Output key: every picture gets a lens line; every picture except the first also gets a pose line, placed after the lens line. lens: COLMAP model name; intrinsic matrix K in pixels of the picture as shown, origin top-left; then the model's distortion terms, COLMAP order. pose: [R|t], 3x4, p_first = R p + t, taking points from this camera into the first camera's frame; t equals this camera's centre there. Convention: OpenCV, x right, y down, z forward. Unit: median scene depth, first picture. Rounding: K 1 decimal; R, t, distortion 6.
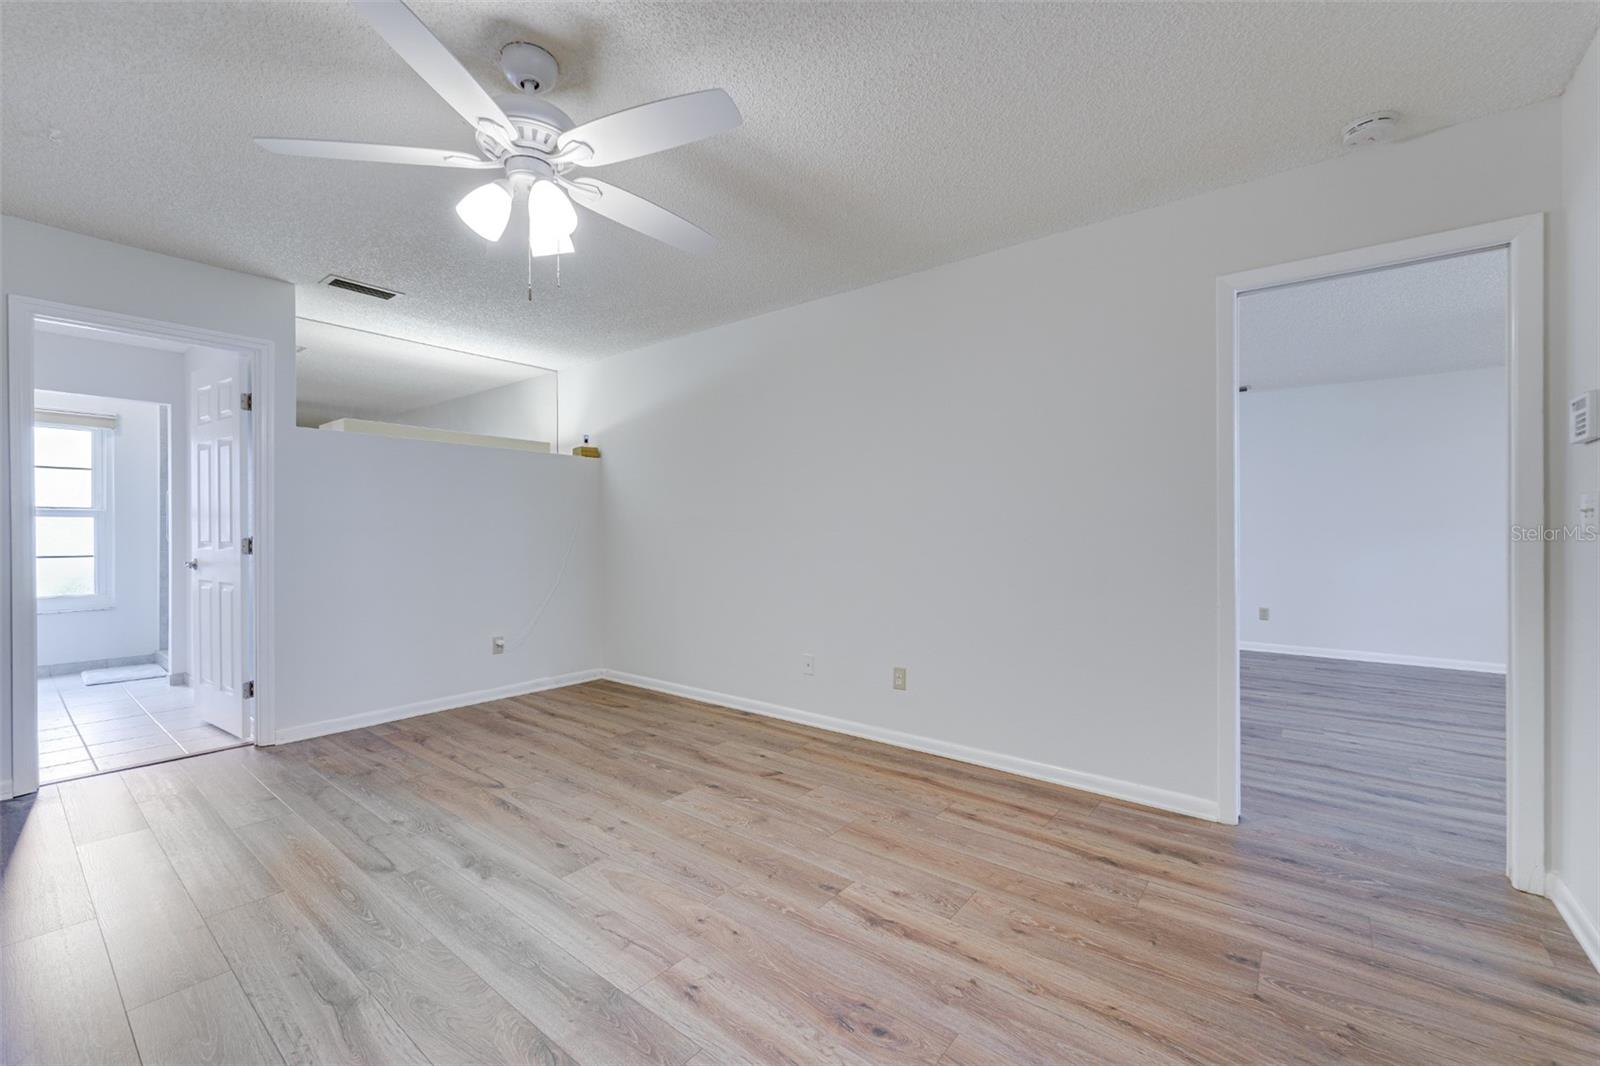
lens RADIAL K [[654.3, 0, 808.1], [0, 654.3, 512.8], [0, 0, 1]] dist [-0.000674, -0.000131]
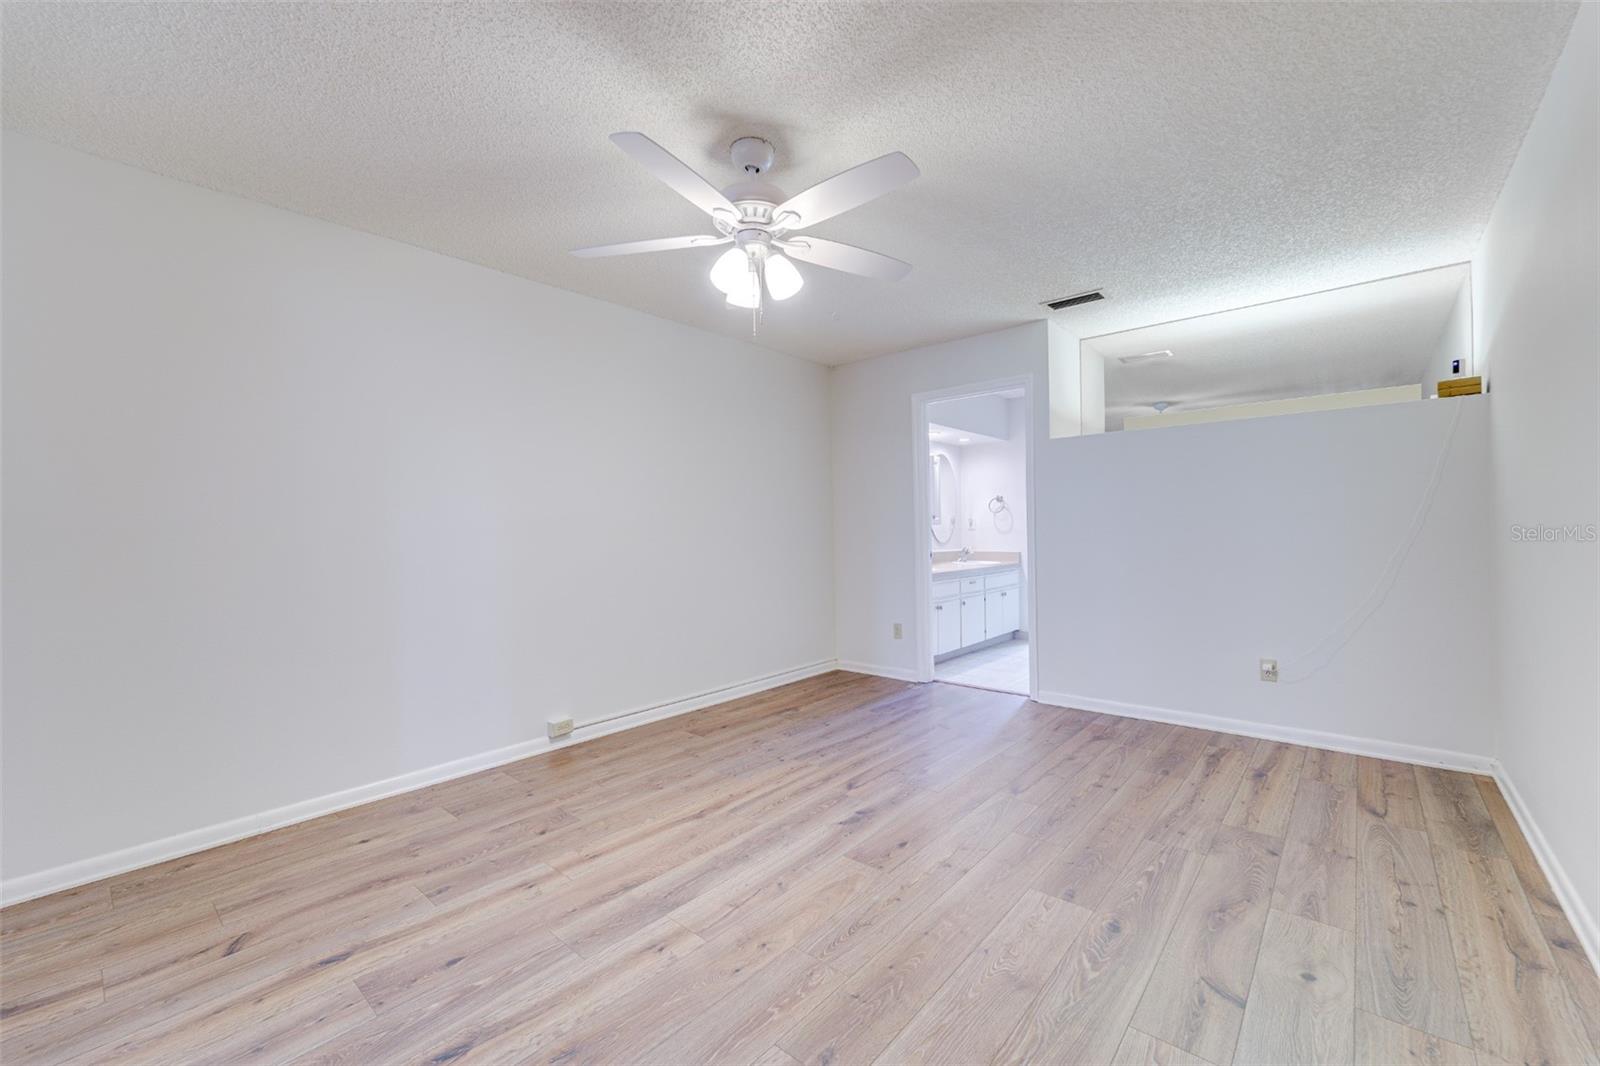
lens RADIAL K [[644.2, 0, 788.6], [0, 644.2, 535.4], [0, 0, 1]] dist [0.002121, -0.002257]
pose [[-0.069568, 0.005411, -0.997563, 0.609504], [0.047756, 0.998857, 0.002088, 0.022778], [0.996433, -0.047495, -0.069747, 0.900424]]
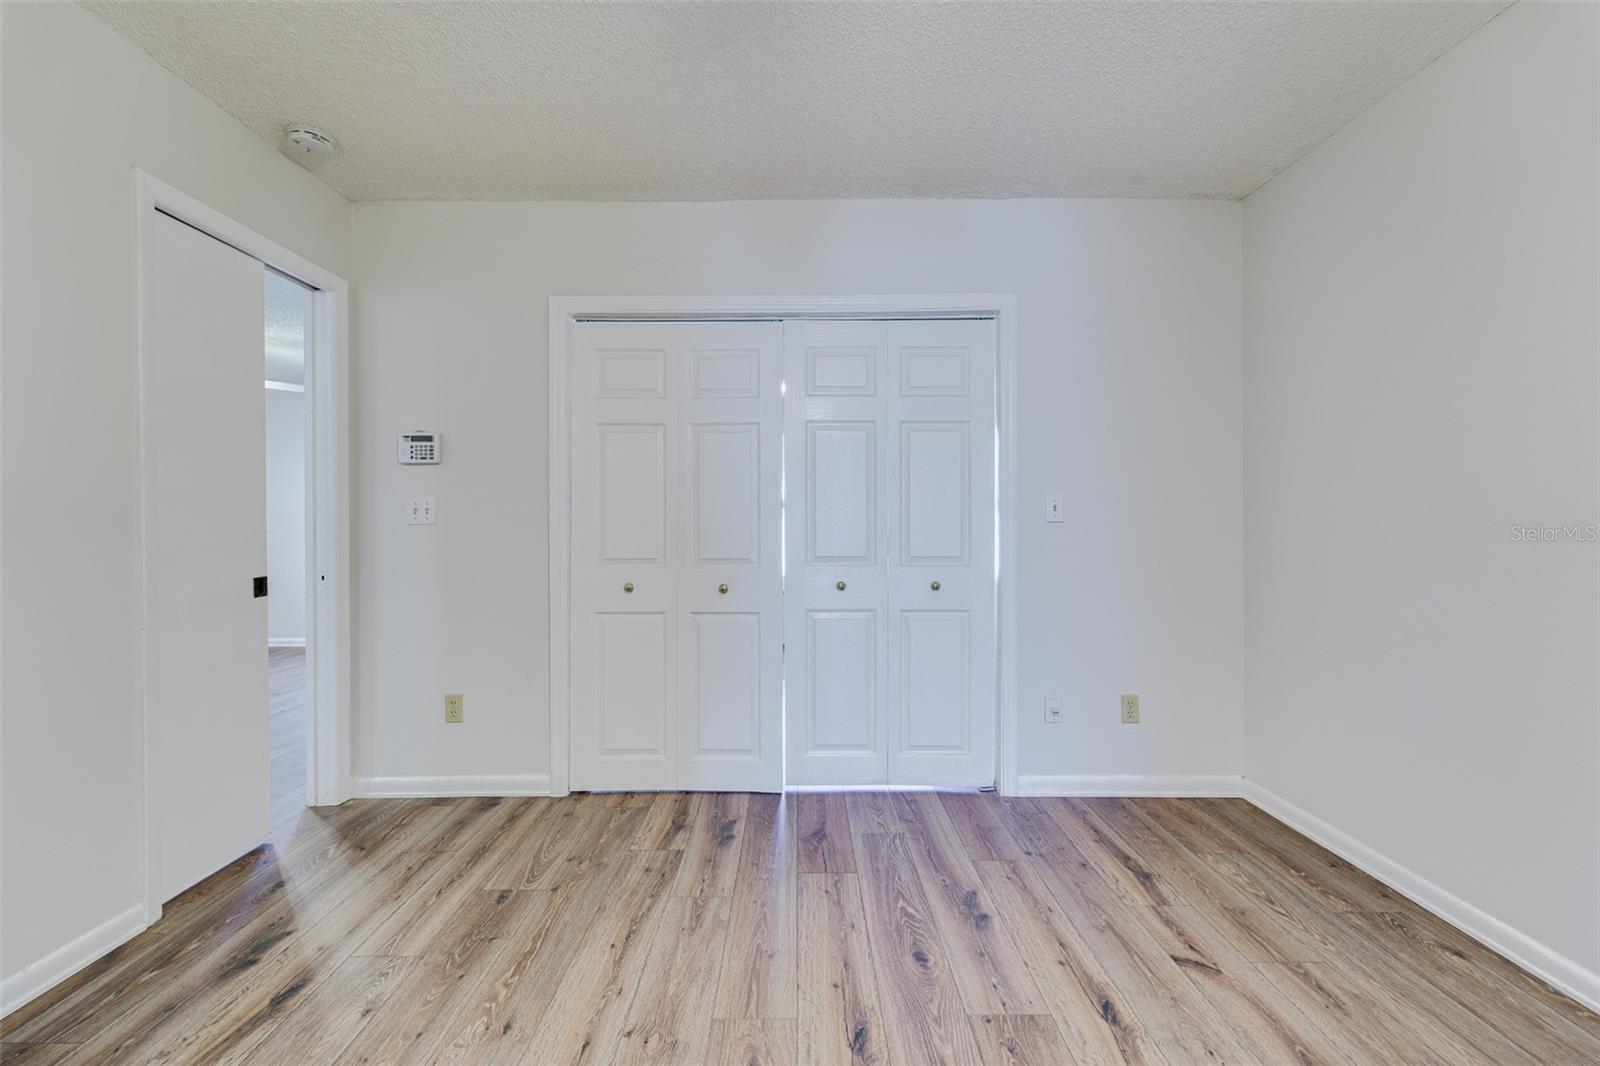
lens RADIAL K [[644.2, 0, 788.6], [0, 644.2, 535.4], [0, 0, 1]] dist [0.002121, -0.002257]
pose [[-0.603034, -0.013859, 0.797595, -0.389482], [-0.020782, 0.999783, 0.001660, 0.026285], [-0.797444, -0.015575, -0.603191, 0.941817]]
